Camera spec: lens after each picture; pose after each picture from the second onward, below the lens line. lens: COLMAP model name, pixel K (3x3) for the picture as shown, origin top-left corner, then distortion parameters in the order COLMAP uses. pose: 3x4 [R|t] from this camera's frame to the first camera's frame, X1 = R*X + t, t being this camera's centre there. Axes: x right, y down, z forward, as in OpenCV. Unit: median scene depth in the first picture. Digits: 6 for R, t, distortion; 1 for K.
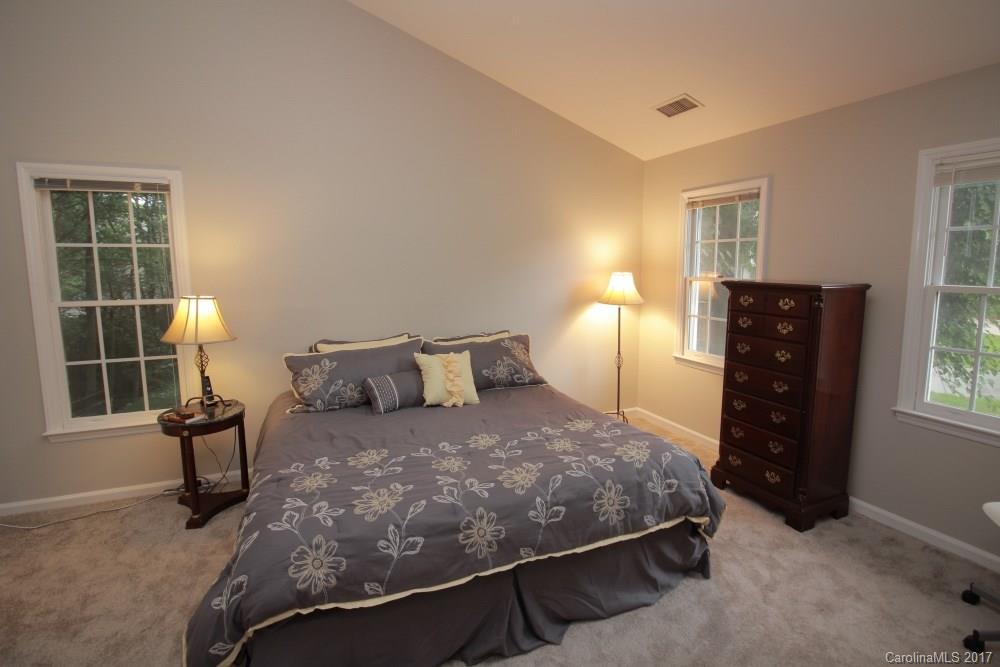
lens RADIAL K [[474.3, 0, 500.0], [0, 474.3, 333.5], [0, 0, 1]] dist [-0.014536, -0.000329]
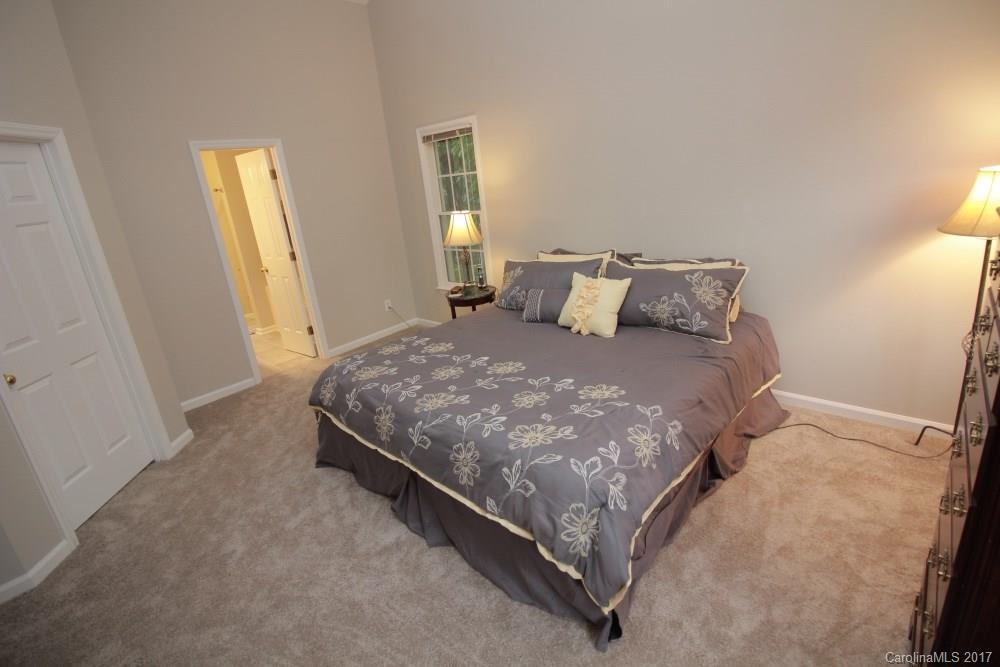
lens RADIAL K [[464.0, 0, 500.4], [0, 464.0, 319.4], [0, 0, 1]] dist [-0.002759, -0.010429]
pose [[0.414690, 0.238357, -0.878190, 0.815948], [-0.036872, 0.968693, 0.245509, -0.124978], [0.909215, -0.069429, 0.410496, 0.566238]]
